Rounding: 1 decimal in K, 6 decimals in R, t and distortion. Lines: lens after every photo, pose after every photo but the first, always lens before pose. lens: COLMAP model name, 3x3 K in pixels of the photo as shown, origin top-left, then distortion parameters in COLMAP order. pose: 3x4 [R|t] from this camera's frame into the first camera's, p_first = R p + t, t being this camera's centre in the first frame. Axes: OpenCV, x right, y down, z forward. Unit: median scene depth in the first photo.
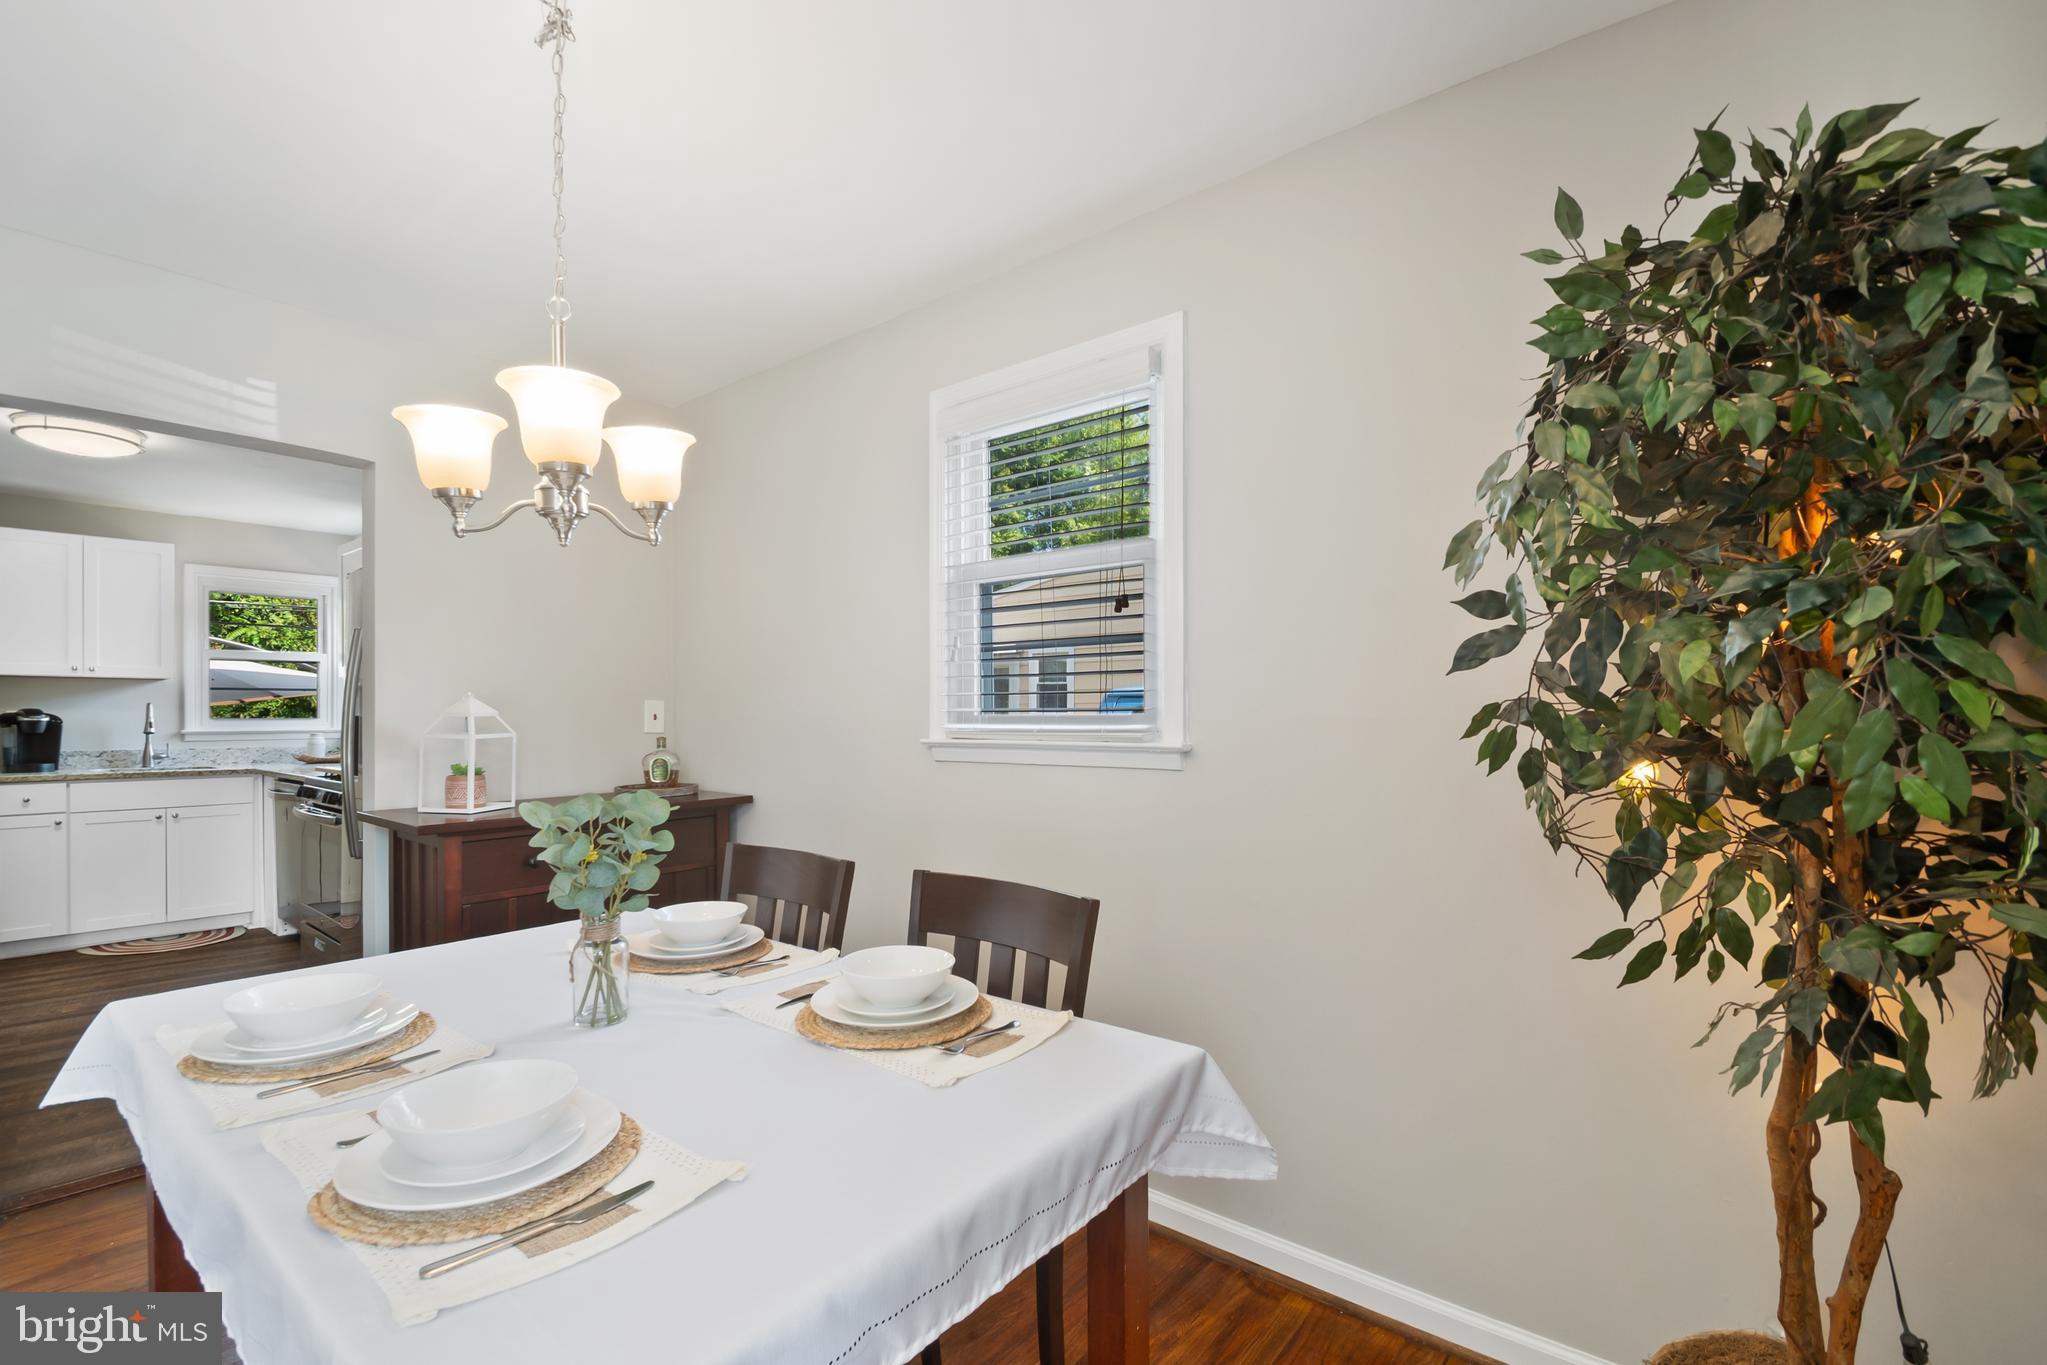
lens RADIAL K [[886.5, 0, 1027.9], [0, 886.5, 715.7], [0, 0, 1]] dist [-0.002451, -0.000495]
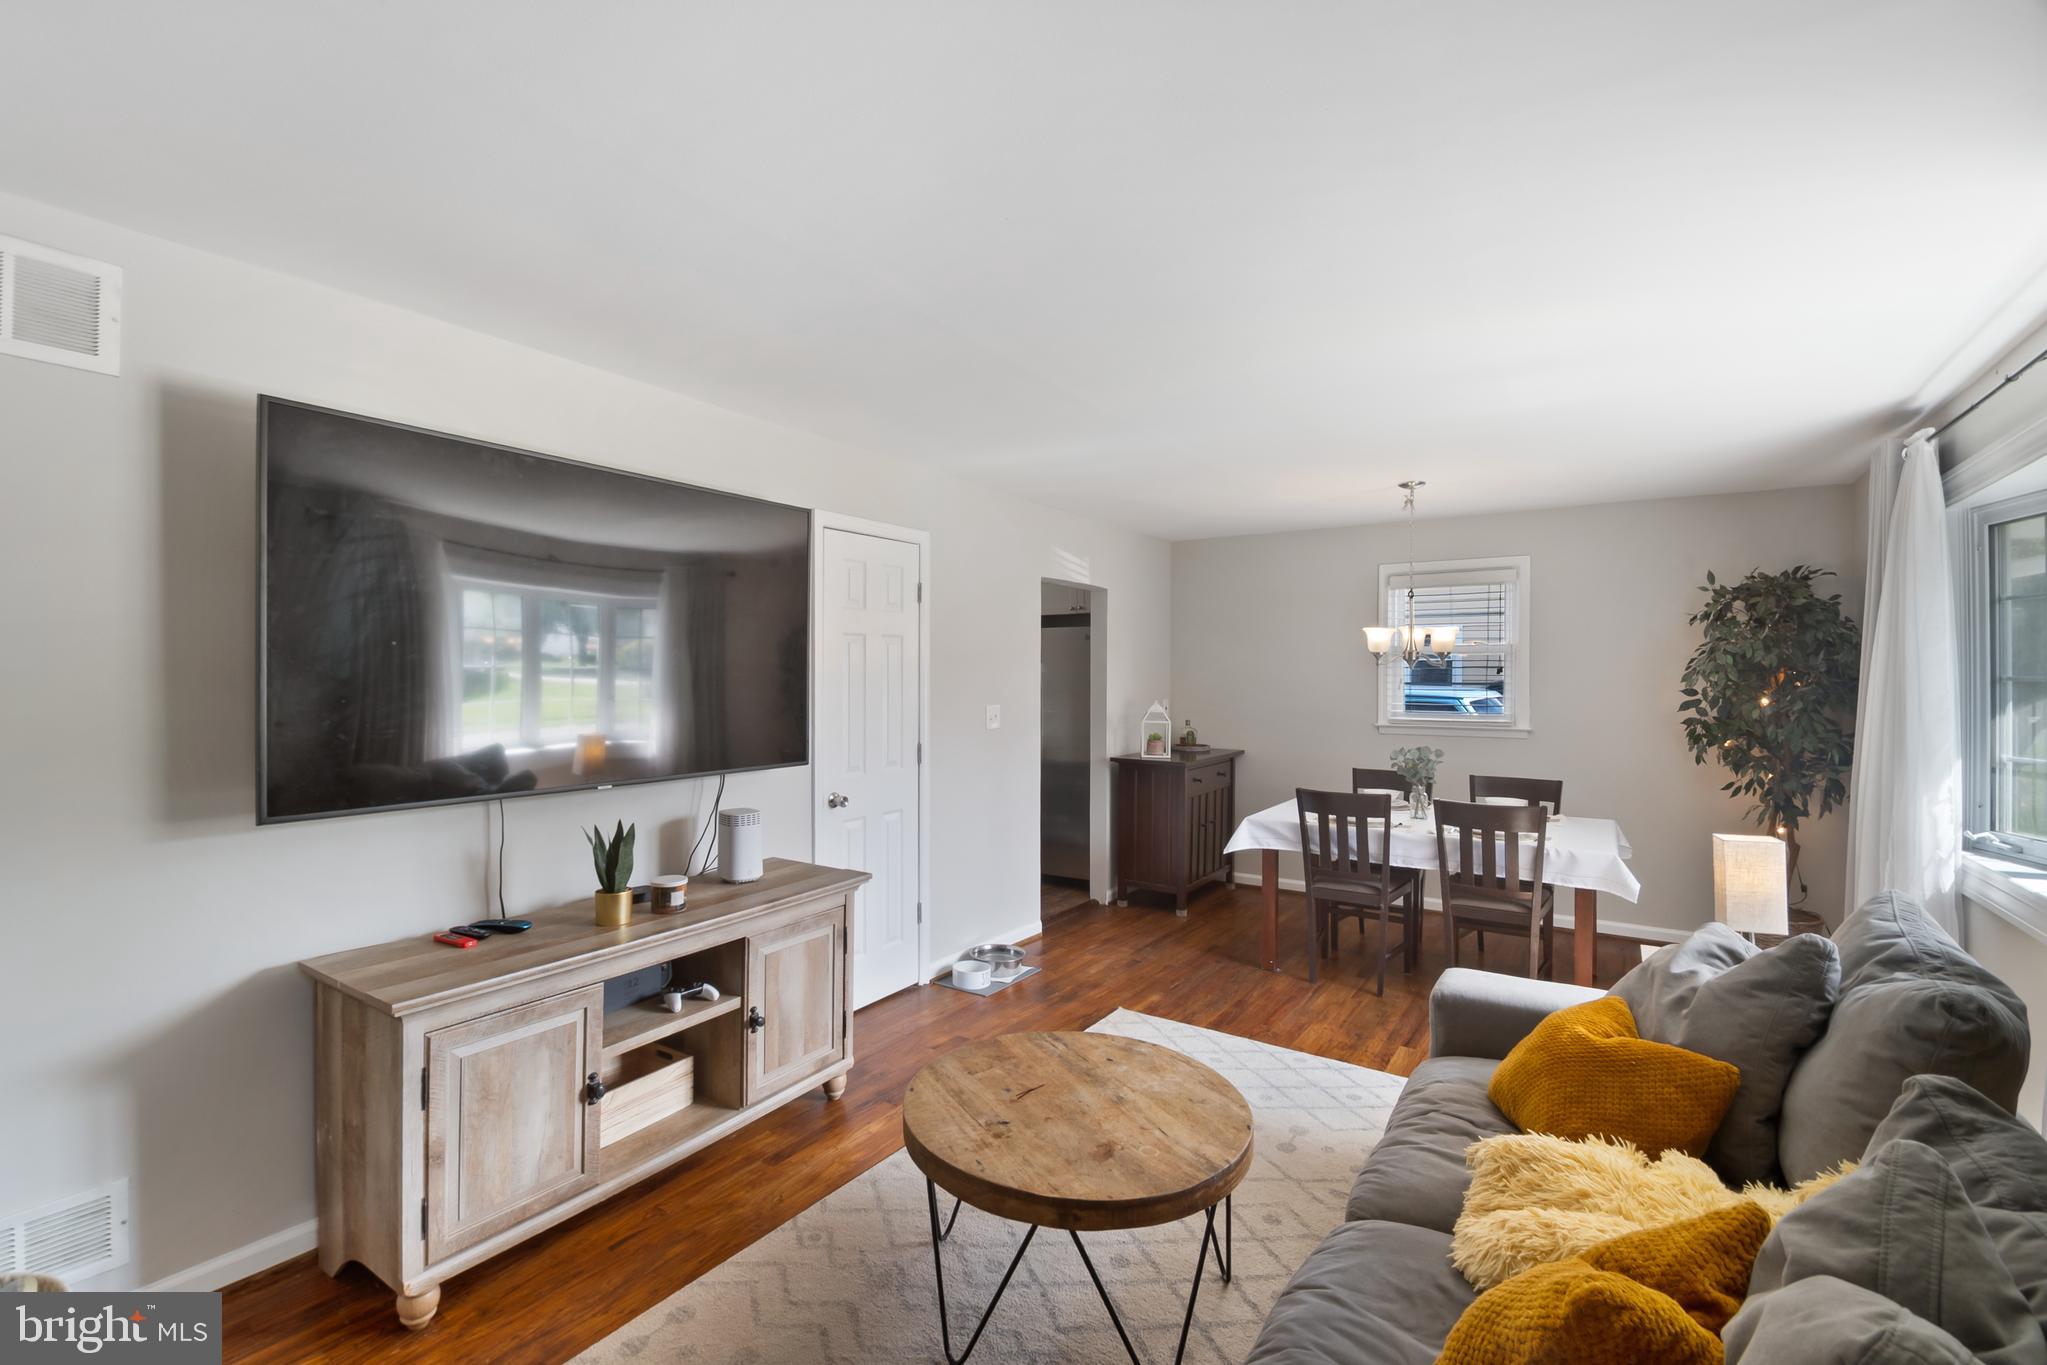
lens RADIAL K [[897.1, 0, 1008.6], [0, 897.1, 679.6], [0, 0, 1]] dist [-0.001038, -0.000801]
pose [[0.996185, 0.003146, 0.087212, -2.392104], [-0.003682, 0.999975, 0.005993, -0.181350], [-0.087191, -0.006292, 0.996172, -2.216571]]
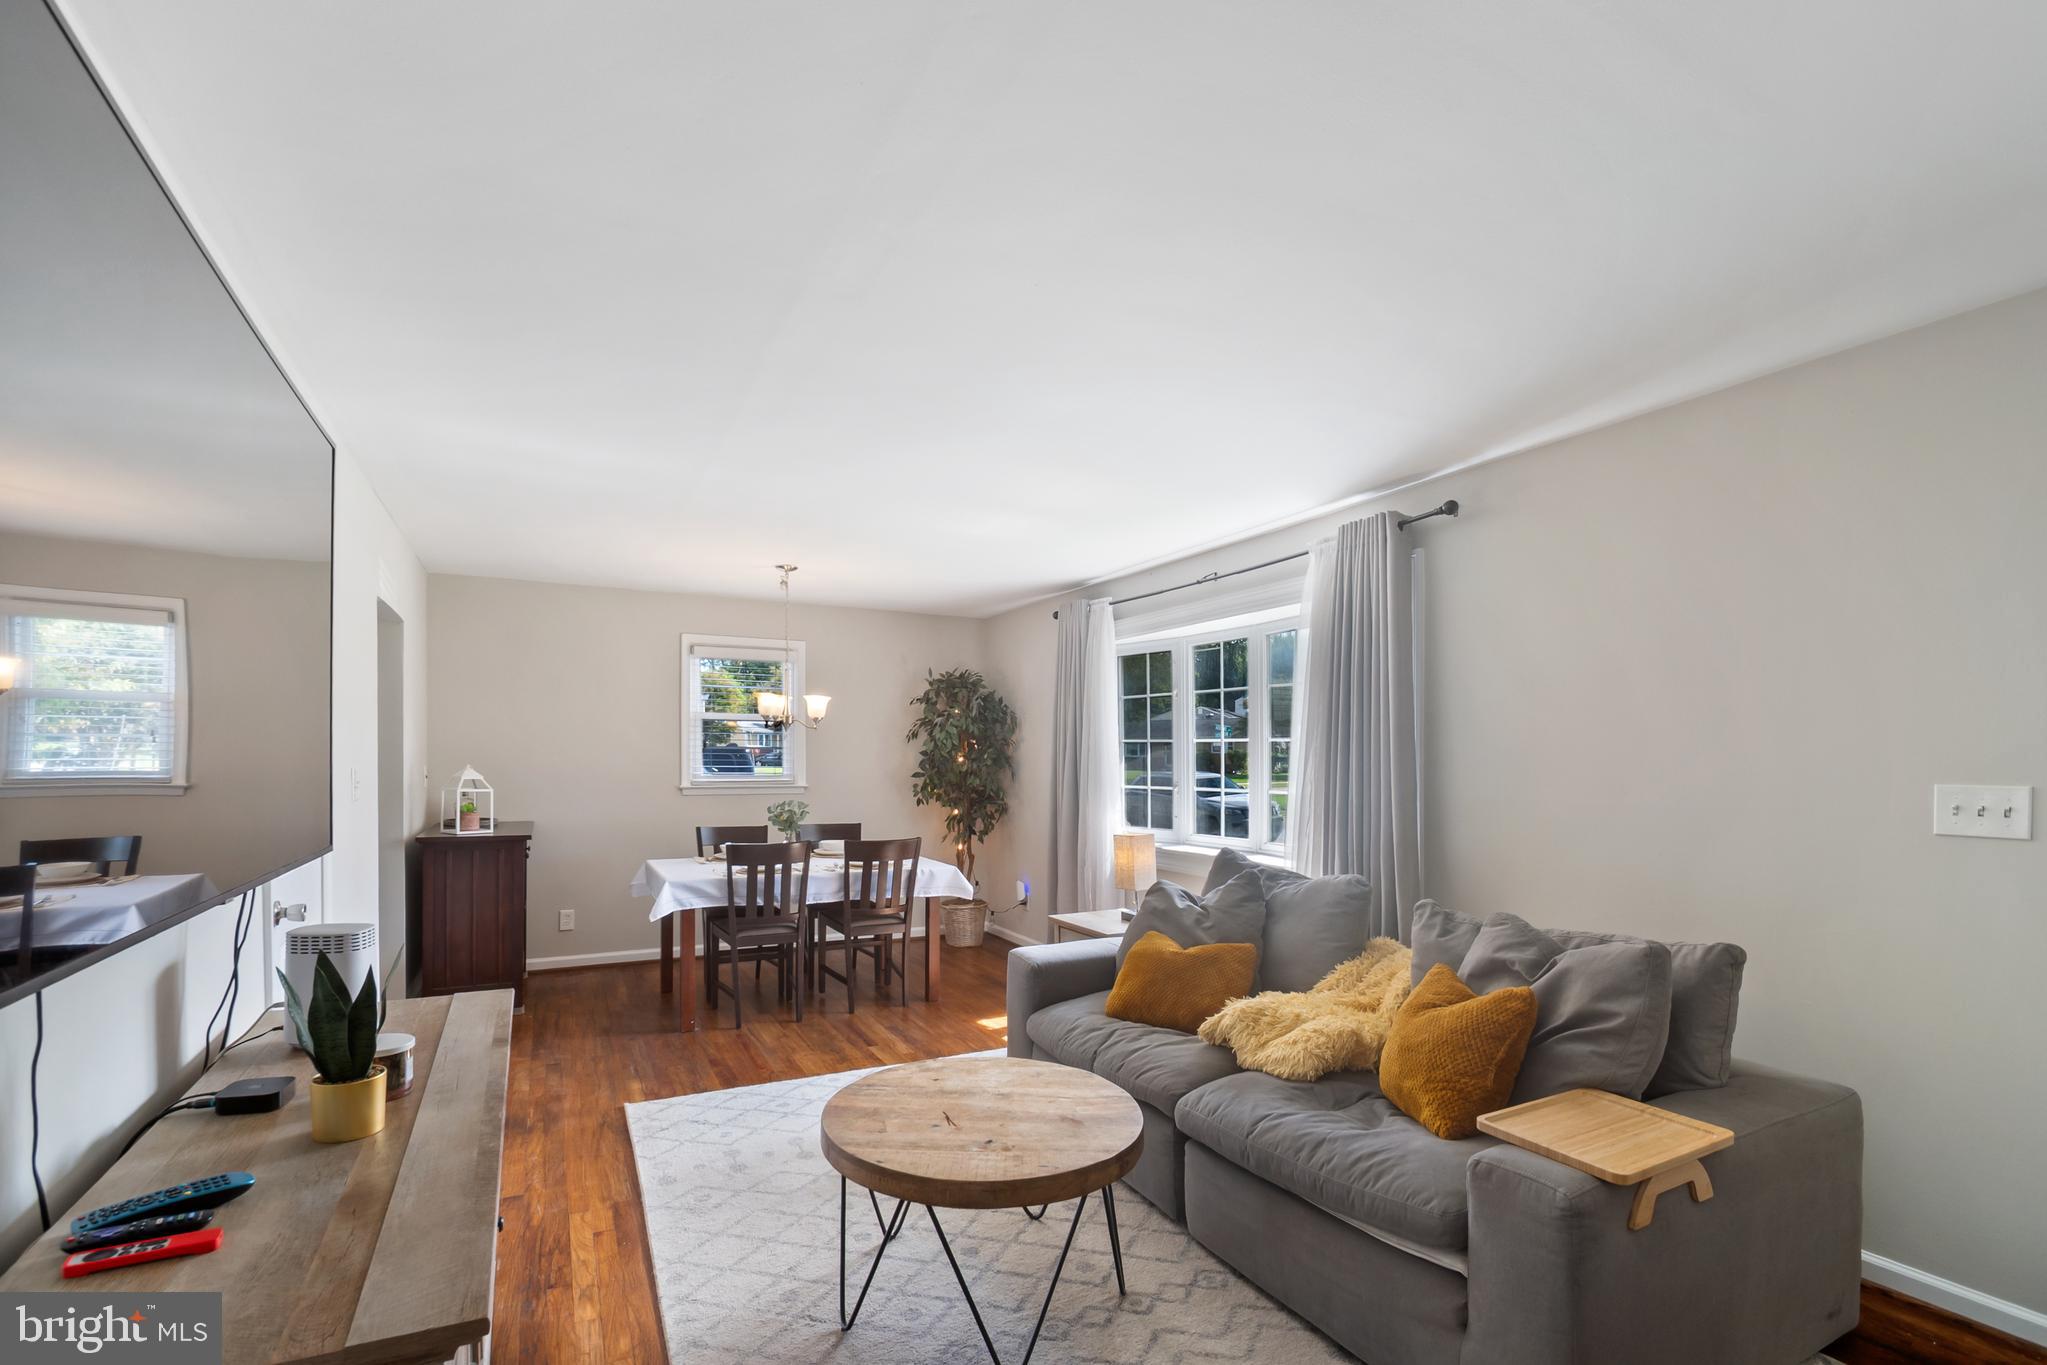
lens RADIAL K [[901.6, 0, 992.5], [0, 901.6, 772.2], [0, 0, 1]] dist [0.016053, -0.000080]
pose [[0.419582, -0.010845, 0.907653, -3.723465], [-0.008524, 0.999837, 0.015887, -0.102049], [-0.907677, -0.014403, 0.419421, -1.369091]]
